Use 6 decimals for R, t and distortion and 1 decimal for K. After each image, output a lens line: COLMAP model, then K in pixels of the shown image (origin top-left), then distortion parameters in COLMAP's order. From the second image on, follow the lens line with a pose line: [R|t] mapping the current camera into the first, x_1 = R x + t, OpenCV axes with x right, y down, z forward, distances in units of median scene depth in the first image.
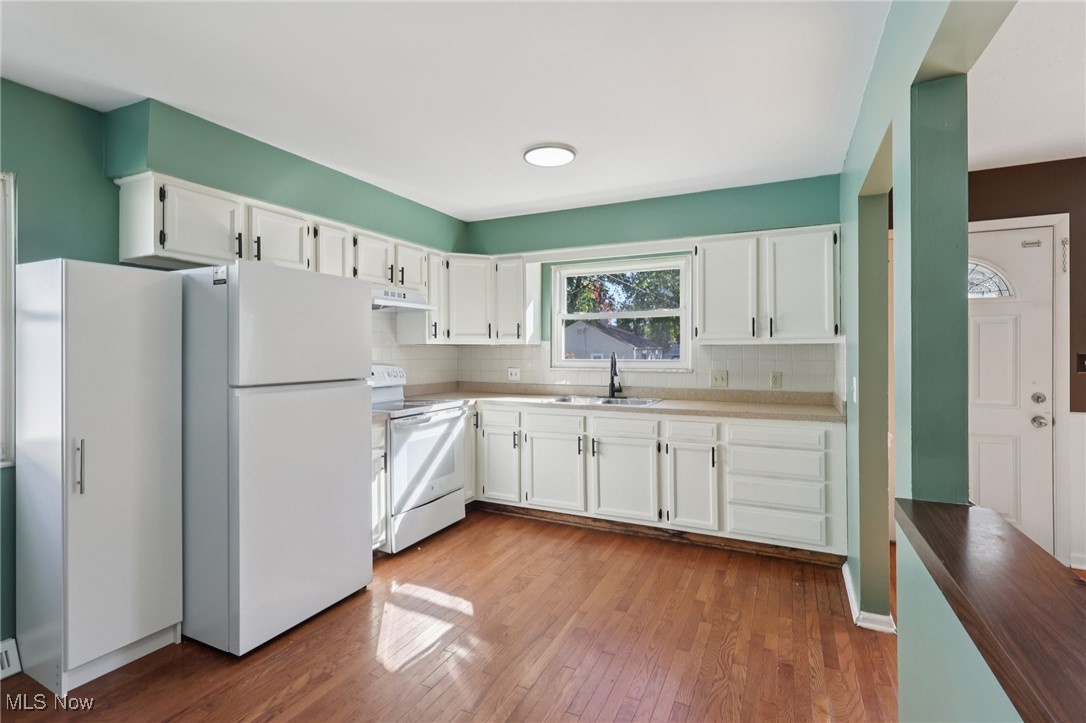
lens RADIAL K [[505.9, 0, 542.4], [0, 505.9, 350.7], [0, 0, 1]] dist [-0.003531, 0.000307]
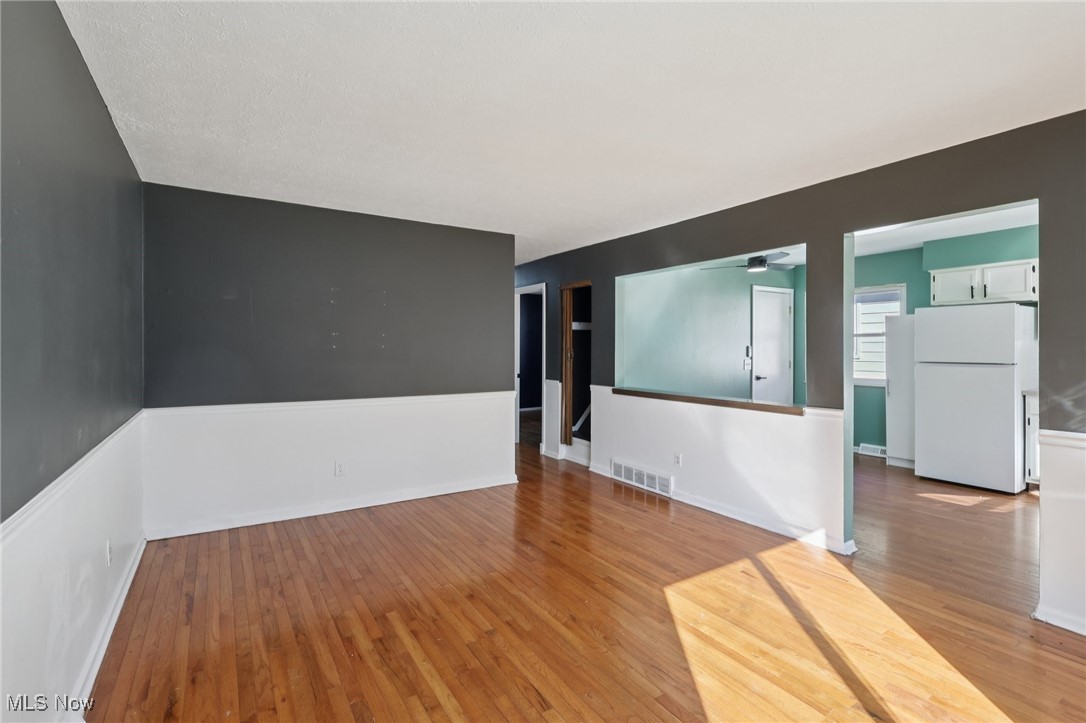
lens RADIAL K [[505.9, 0, 542.4], [0, 505.9, 350.7], [0, 0, 1]] dist [-0.003531, 0.000307]
pose [[-0.524915, 0.014424, -0.851032, 1.448855], [0.006821, 0.999896, 0.012740, -0.014947], [0.851127, 0.000882, -0.524959, 0.463825]]
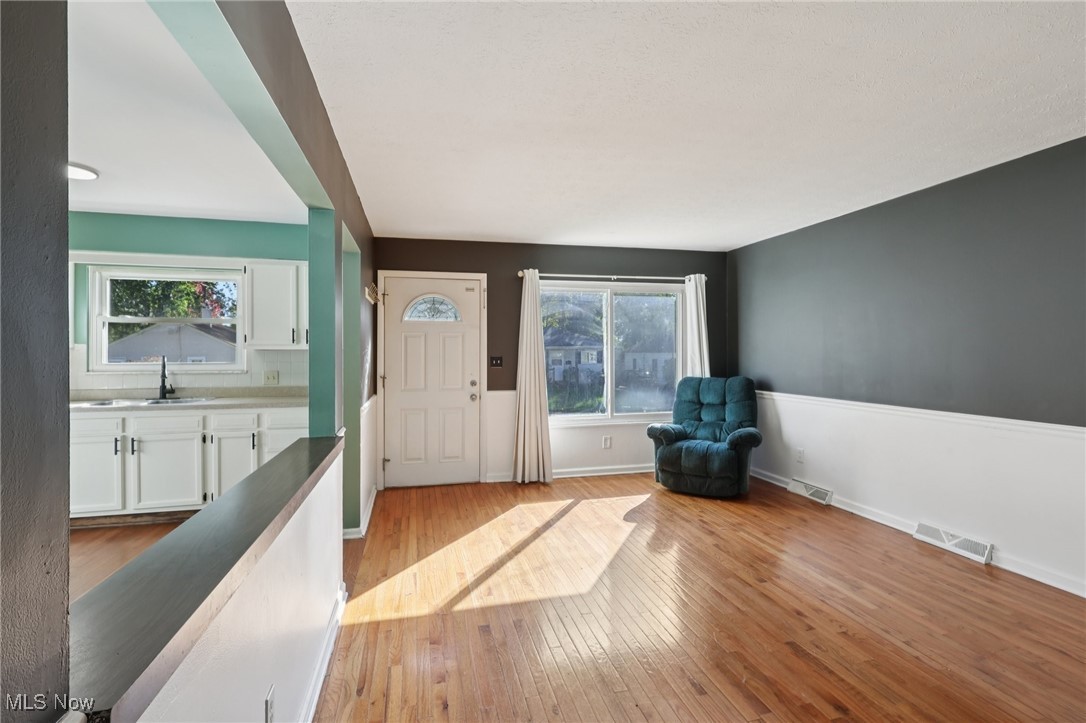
lens RADIAL K [[505.9, 0, 542.4], [0, 505.9, 350.7], [0, 0, 1]] dist [-0.003531, 0.000307]
pose [[0.767075, 0.004840, 0.641539, 0.083512], [-0.000732, 0.999977, -0.006669, -0.001211], [-0.641557, 0.004646, 0.767062, -0.367782]]
